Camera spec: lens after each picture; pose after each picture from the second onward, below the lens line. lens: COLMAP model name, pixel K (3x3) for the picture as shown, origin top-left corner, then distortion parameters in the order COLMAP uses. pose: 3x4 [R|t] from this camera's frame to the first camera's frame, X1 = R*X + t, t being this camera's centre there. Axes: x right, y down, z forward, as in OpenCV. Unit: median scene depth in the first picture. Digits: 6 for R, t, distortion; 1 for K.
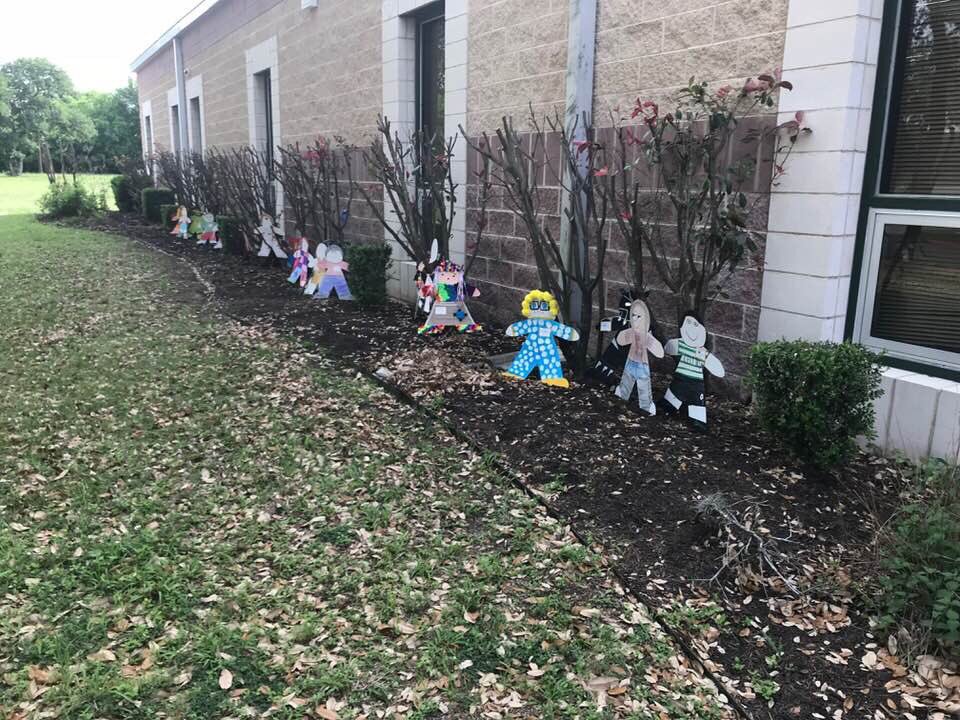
lens RADIAL K [[797.2, 0, 480.0], [0, 797.2, 360.0], [0, 0, 1]] dist [0.002677, -0.019115]
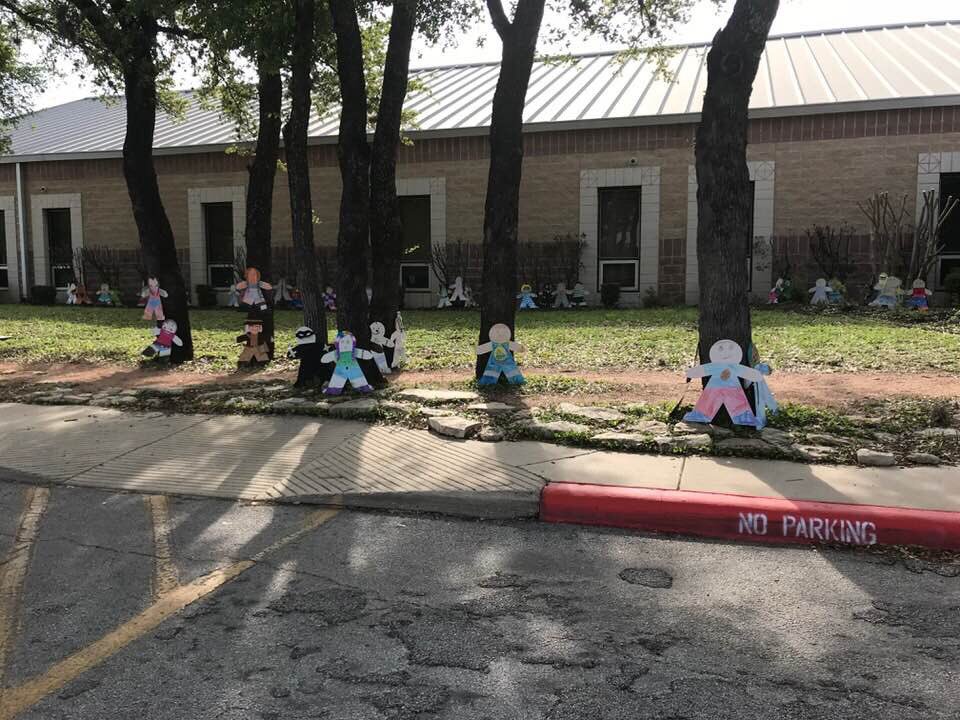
lens RADIAL K [[797.2, 0, 480.0], [0, 797.2, 360.0], [0, 0, 1]] dist [0.002677, -0.019115]
pose [[0.739060, -0.073041, 0.669668, -3.079954], [0.160562, 0.984554, -0.069813, 0.577054], [-0.654225, 0.159119, 0.739372, -1.853423]]
